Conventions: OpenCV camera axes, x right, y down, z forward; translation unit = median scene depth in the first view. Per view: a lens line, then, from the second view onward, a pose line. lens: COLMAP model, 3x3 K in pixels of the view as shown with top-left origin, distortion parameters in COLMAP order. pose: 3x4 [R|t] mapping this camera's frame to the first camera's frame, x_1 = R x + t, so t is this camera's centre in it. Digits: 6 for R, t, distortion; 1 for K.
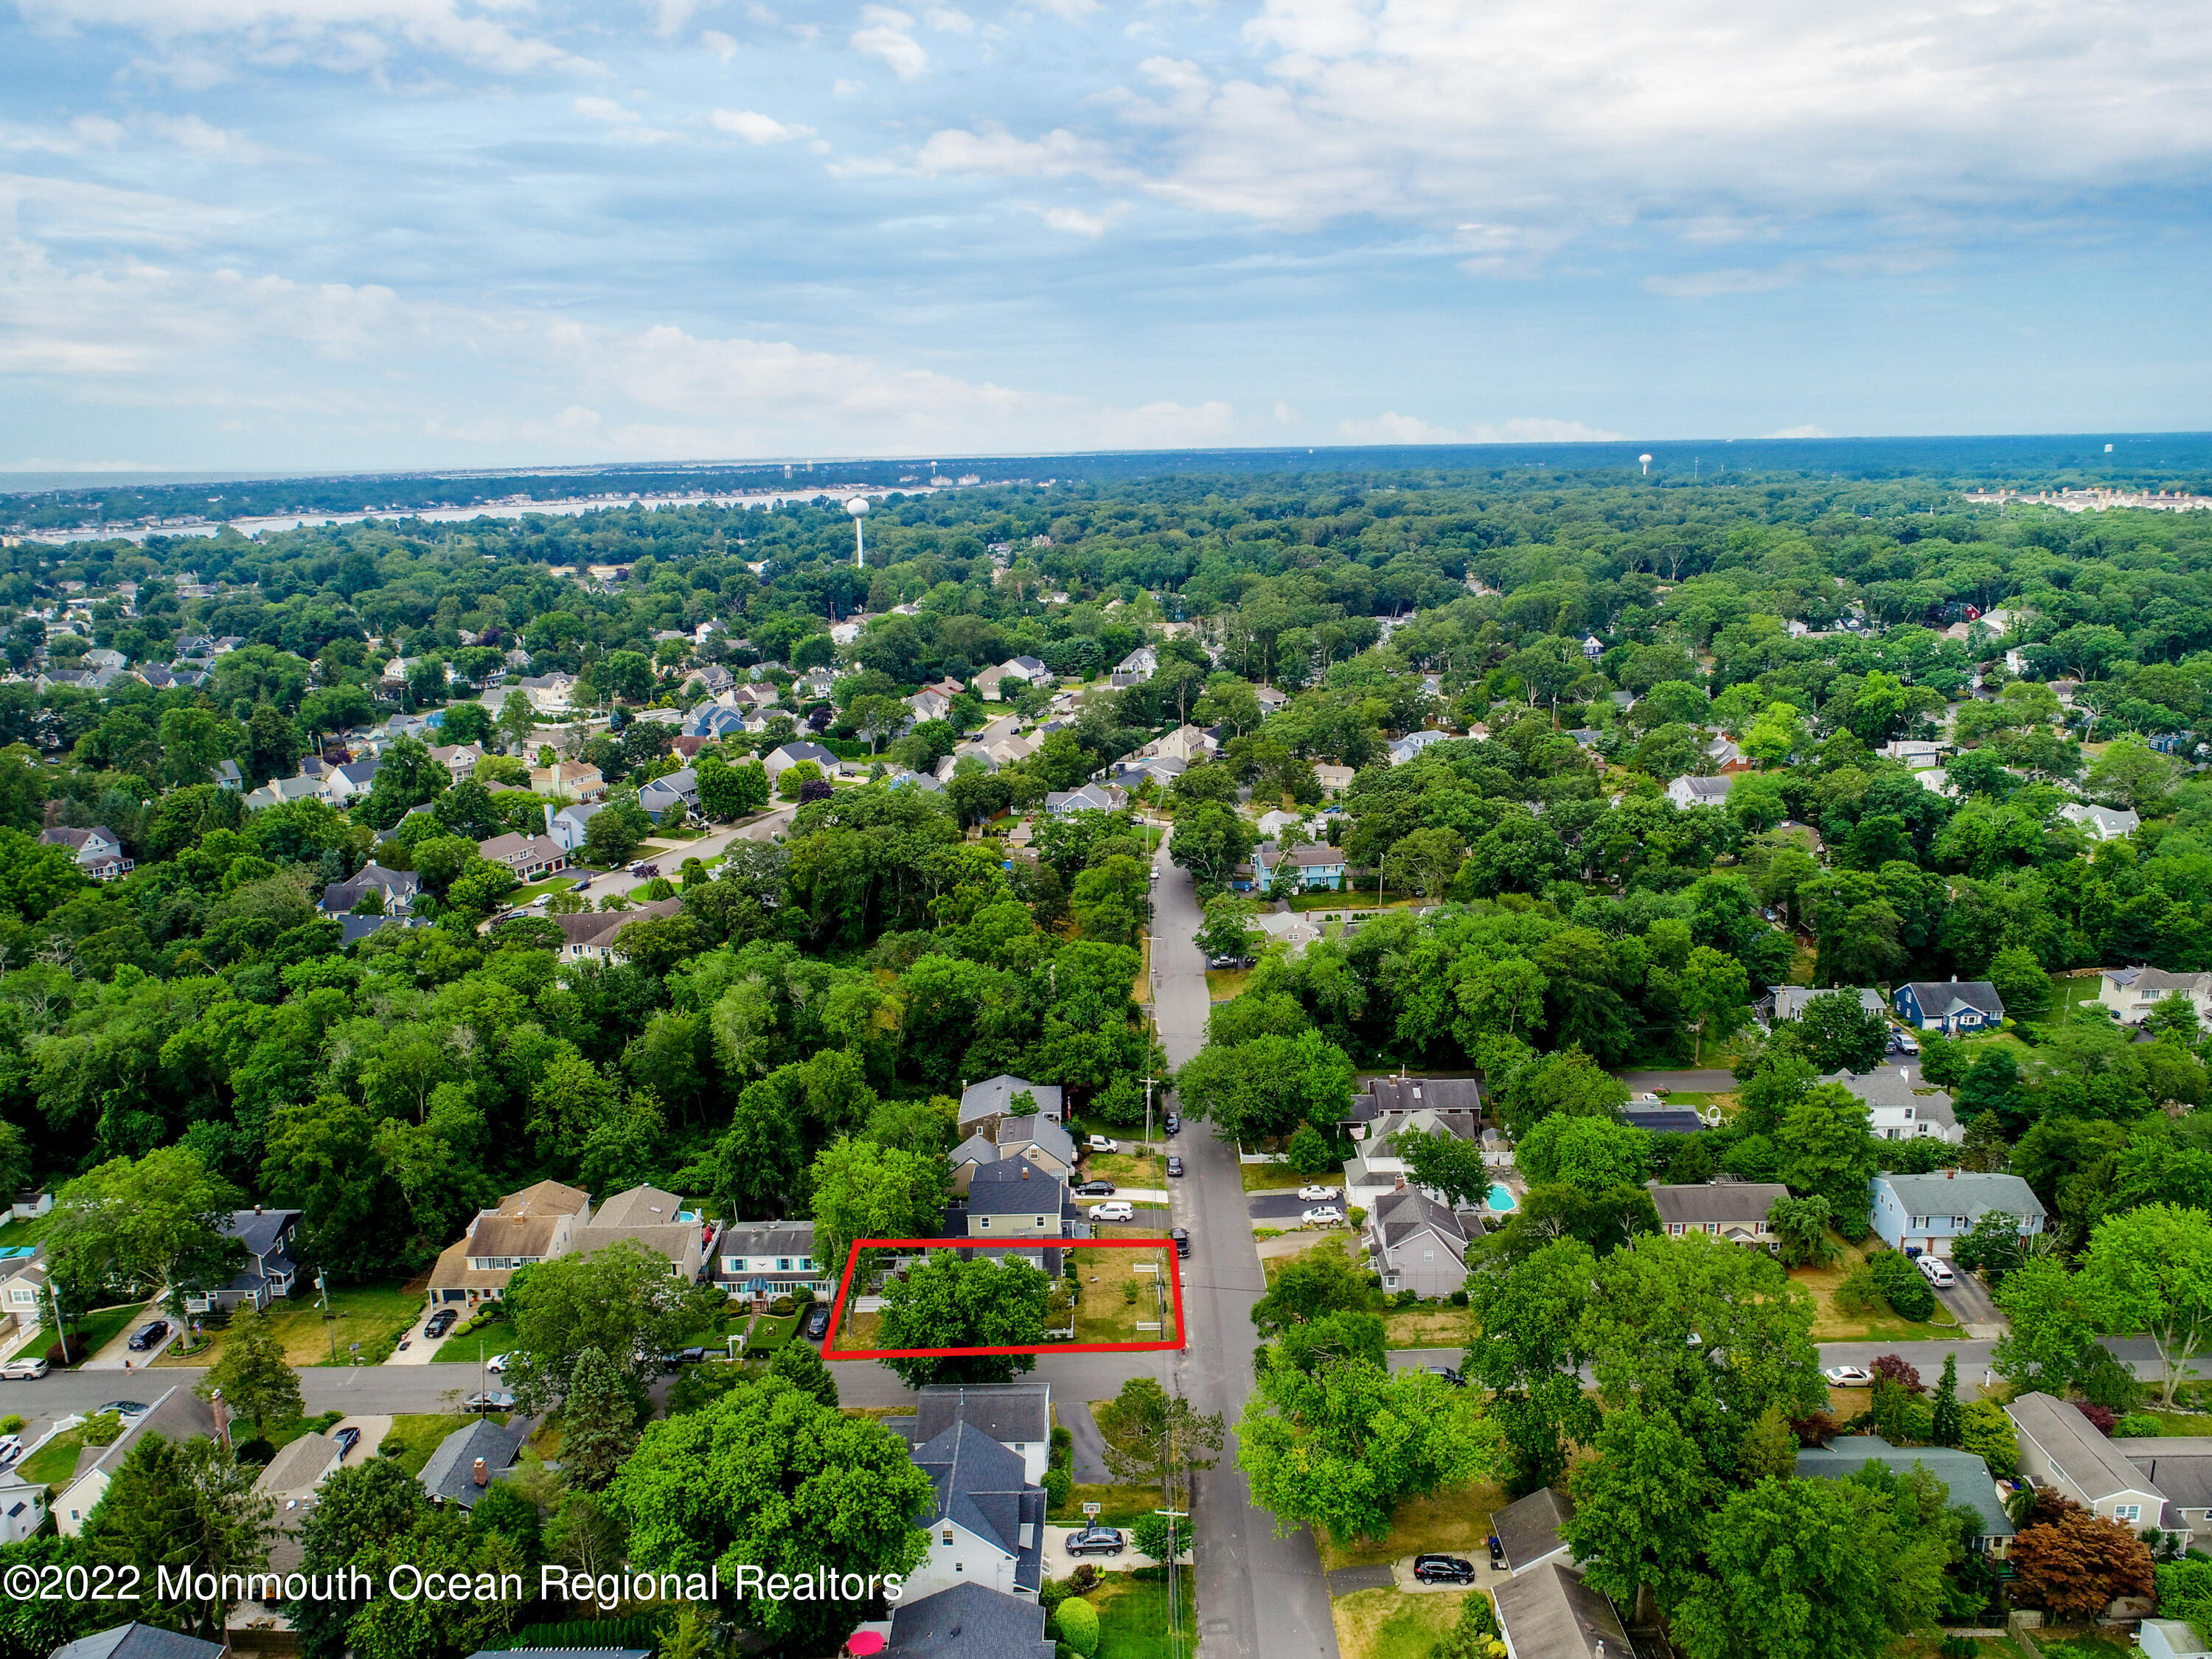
lens RADIAL K [[1541.0, 0, 1106.0], [0, 1541.0, 829.5], [0, 0, 1]] dist [0.001526, 0.000134]
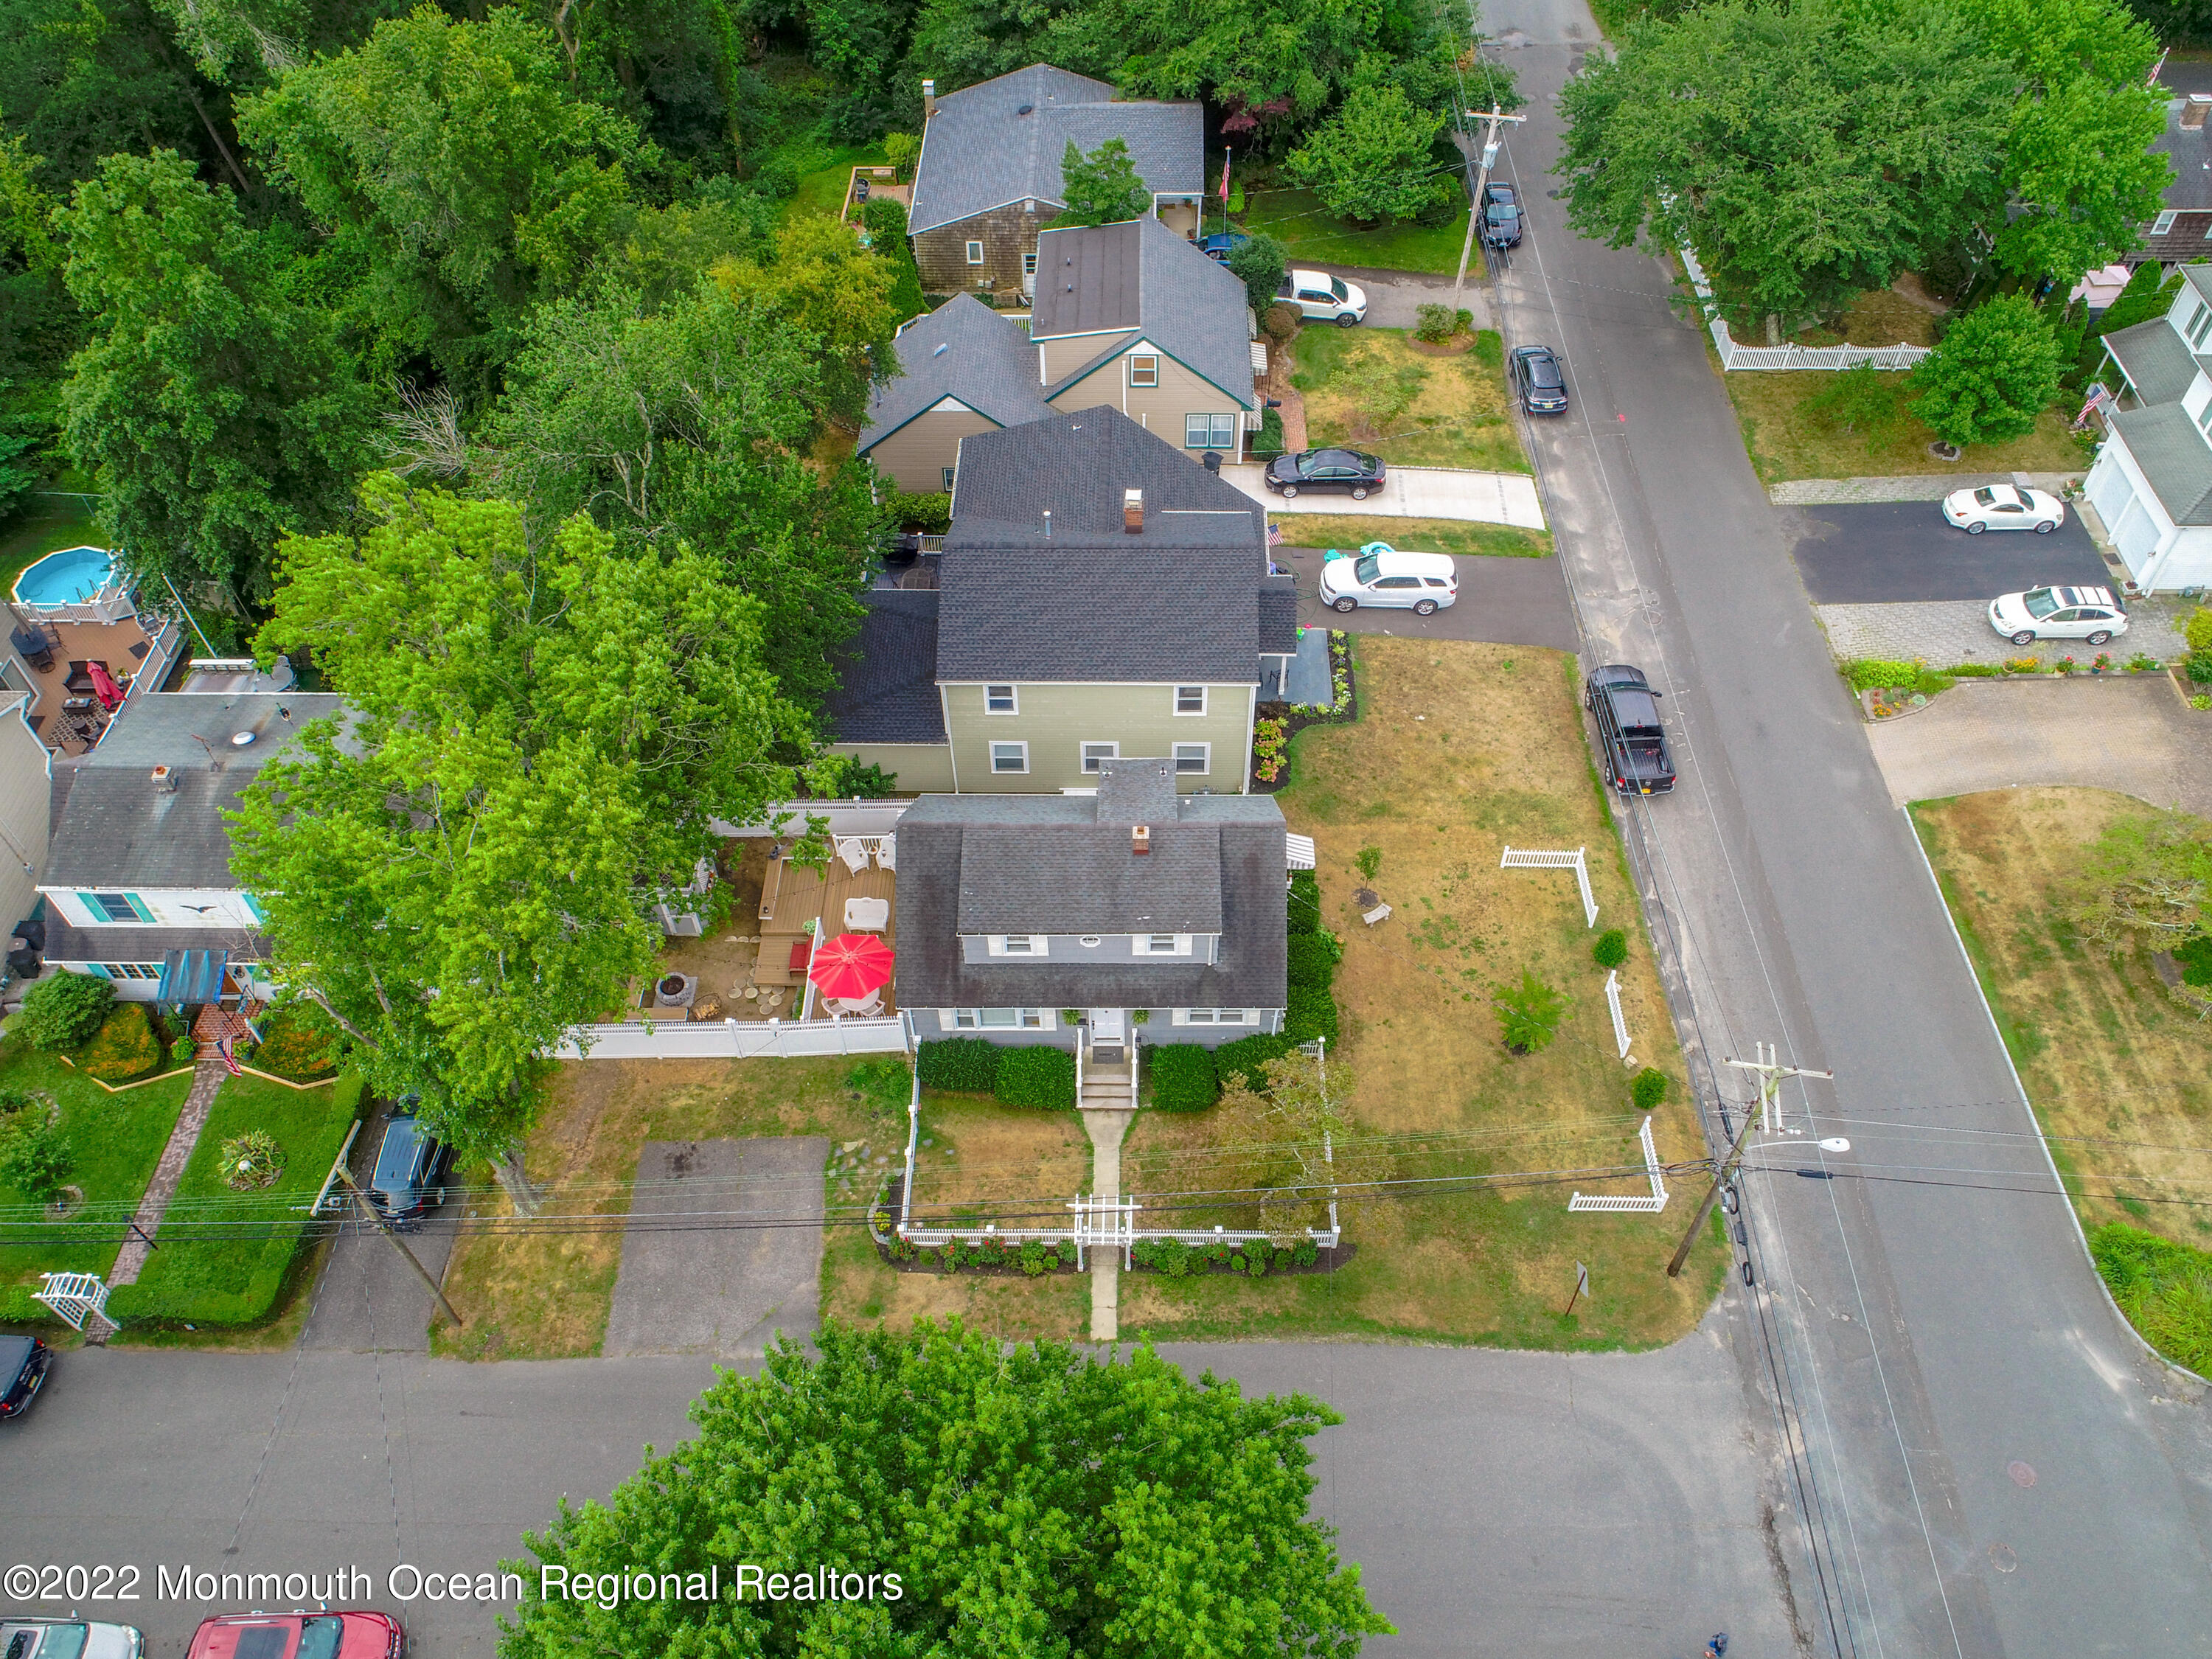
lens RADIAL K [[1682.9, 0, 1106.0], [0, 1682.9, 829.5], [0, 0, 1]] dist [0.001888, 0.001274]
pose [[0.999804, 0.016659, -0.010730, -0.046784], [-0.006896, 0.800188, 0.599709, 0.072386], [0.018577, -0.599517, 0.800146, 0.628700]]
